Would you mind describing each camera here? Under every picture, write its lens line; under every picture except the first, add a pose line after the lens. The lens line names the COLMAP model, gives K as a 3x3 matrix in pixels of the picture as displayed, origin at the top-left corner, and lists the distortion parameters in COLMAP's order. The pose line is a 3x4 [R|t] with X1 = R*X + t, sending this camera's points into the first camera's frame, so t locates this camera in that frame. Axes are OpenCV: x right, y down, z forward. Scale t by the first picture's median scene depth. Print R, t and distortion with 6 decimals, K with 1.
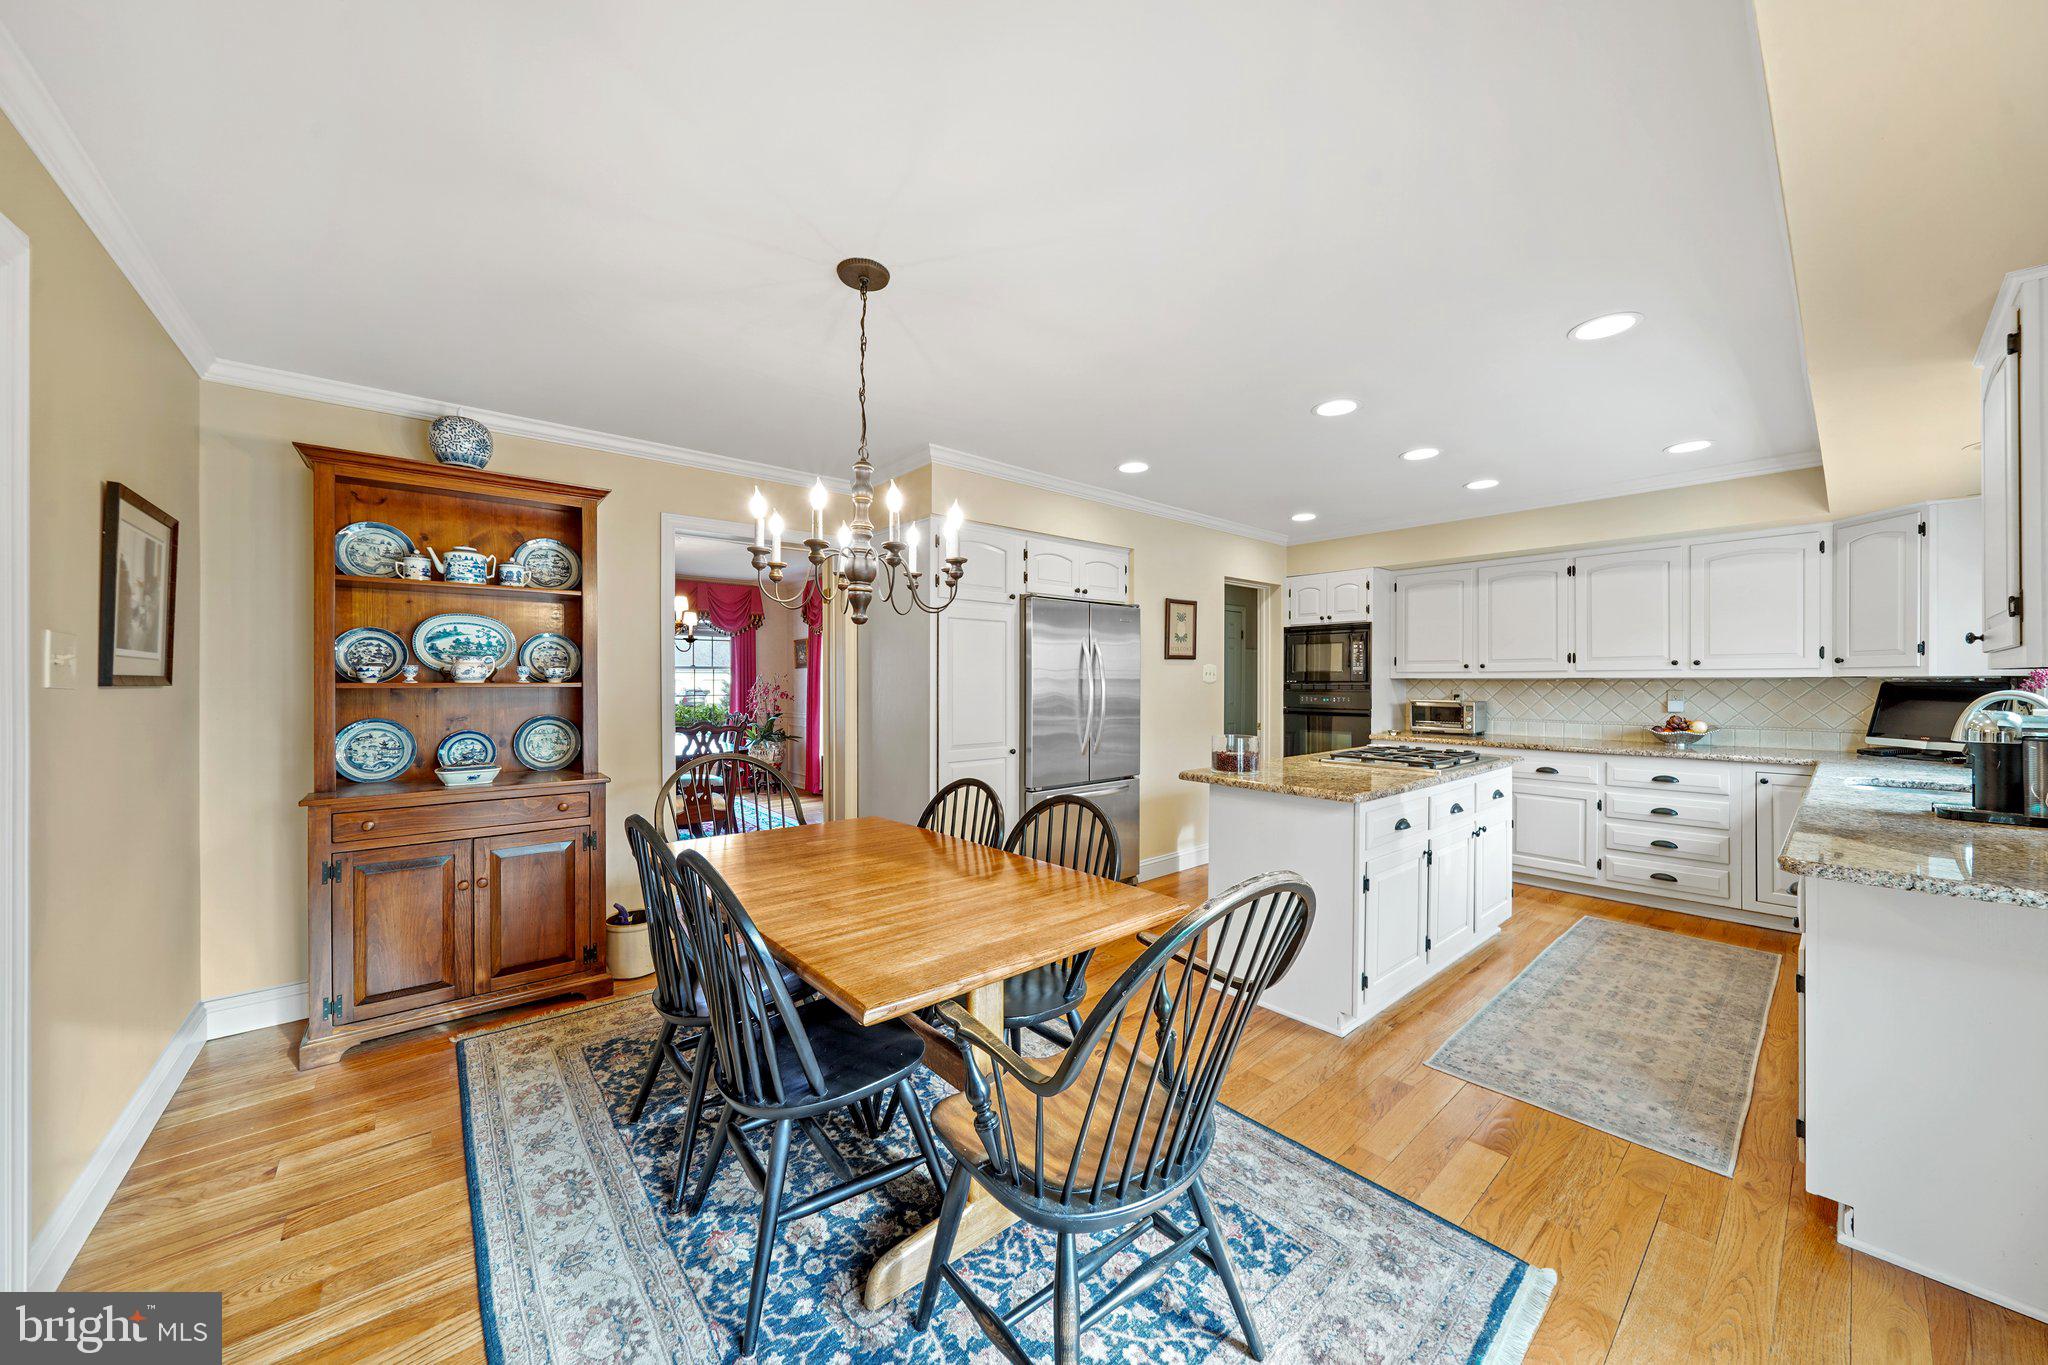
lens RADIAL K [[713.7, 0, 1026.9], [0, 713.7, 681.4], [0, 0, 1]] dist [-0.007048, 0.000212]
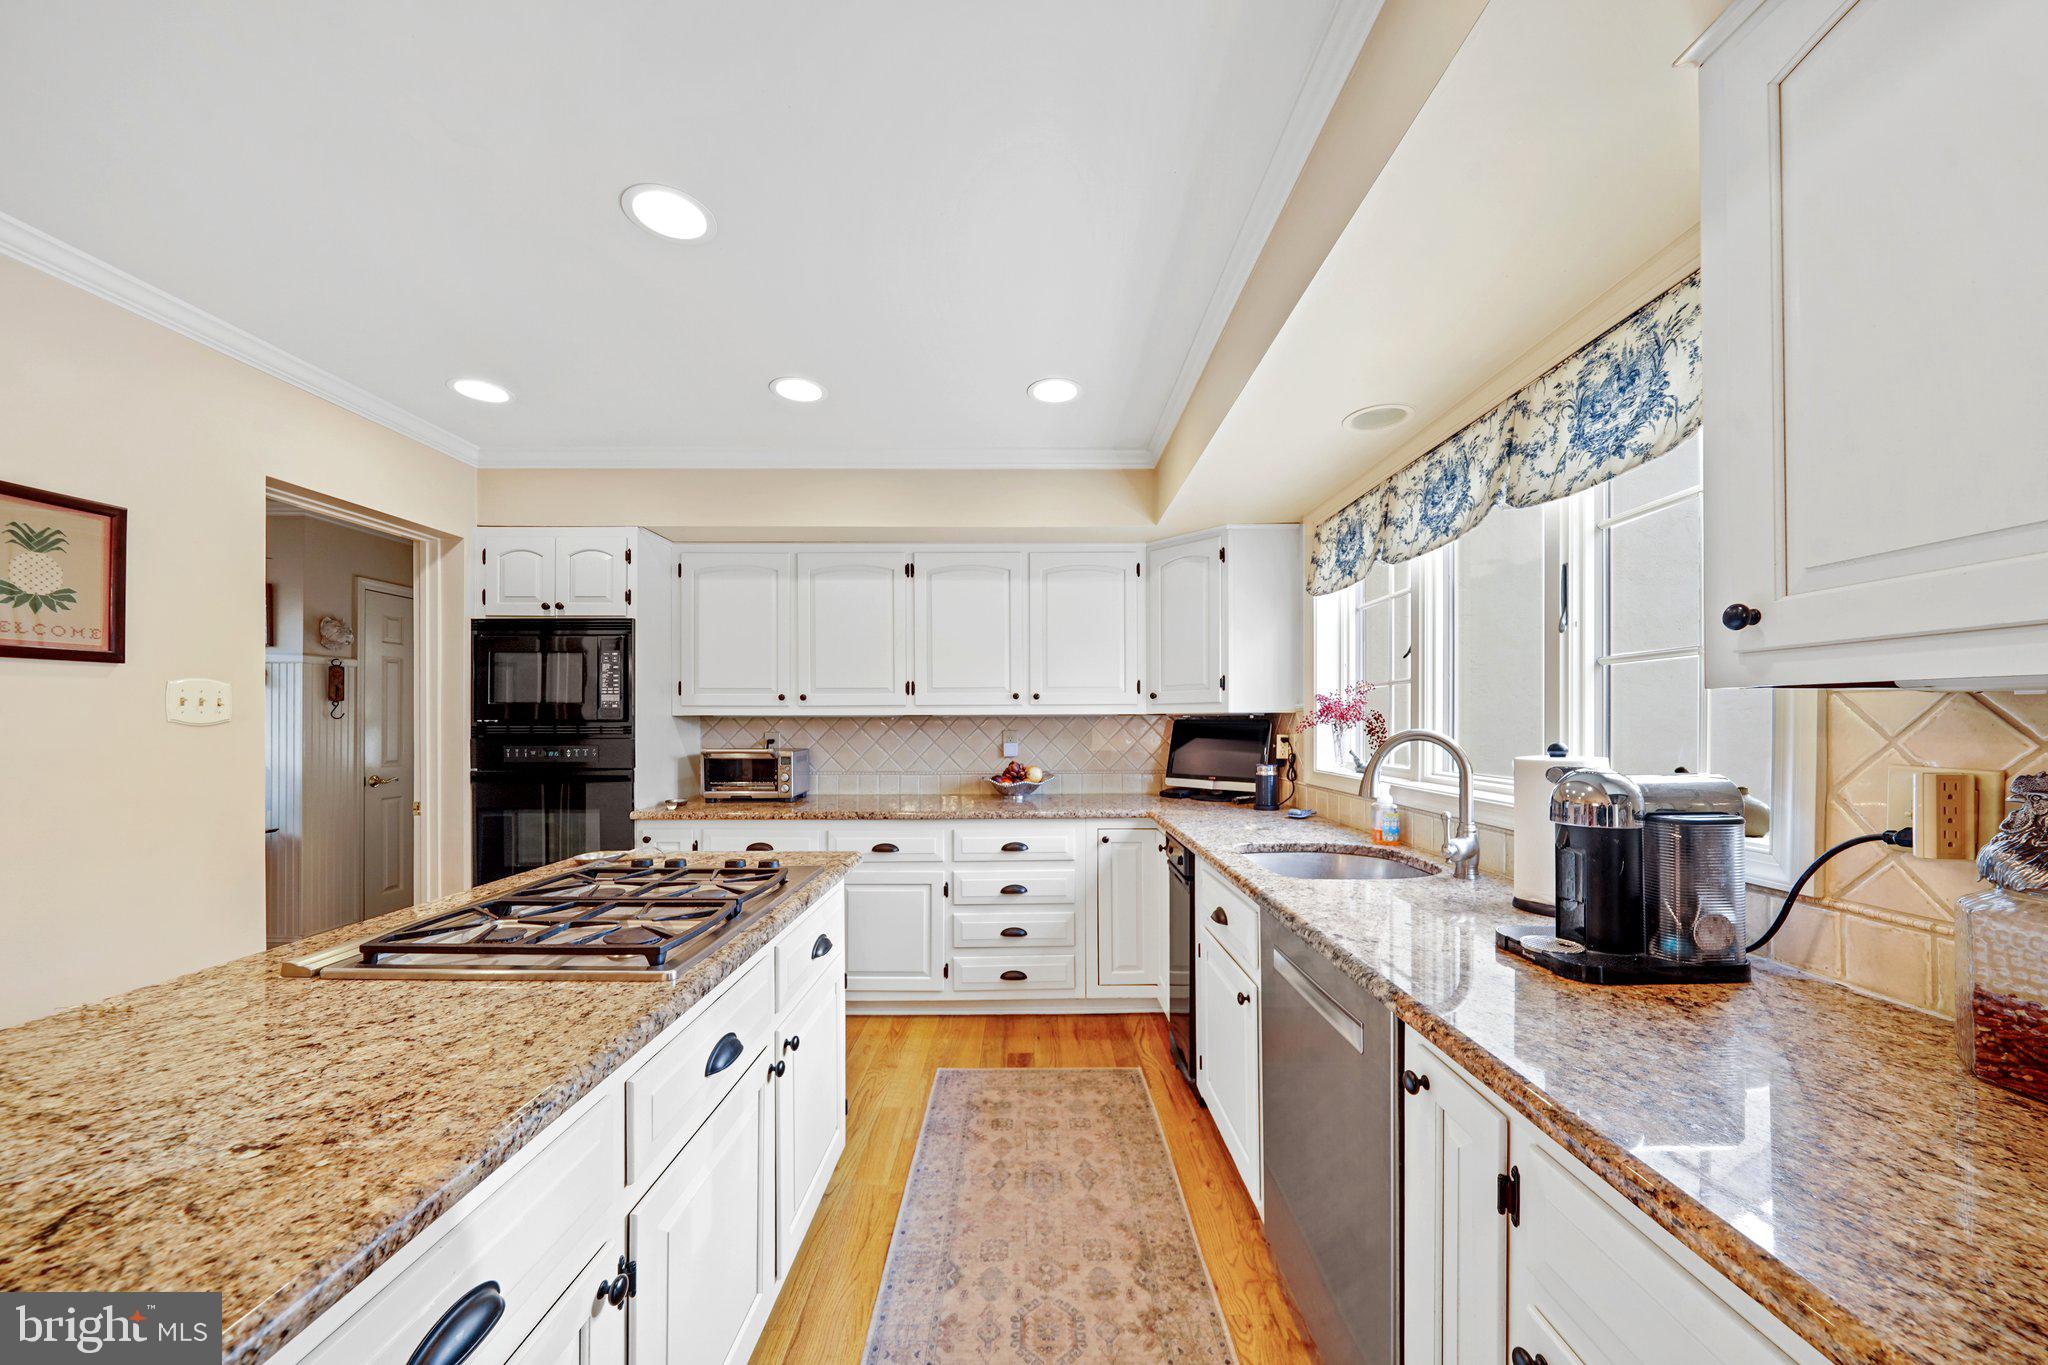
lens RADIAL K [[713.7, 0, 1034.9], [0, 713.7, 721.7], [0, 0, 1]] dist [-0.007048, 0.000212]
pose [[0.645459, -0.002420, 0.763791, 0.288827], [0.002988, 0.999995, 0.000642, 0.002050], [-0.763789, 0.001868, 0.645463, 0.430188]]
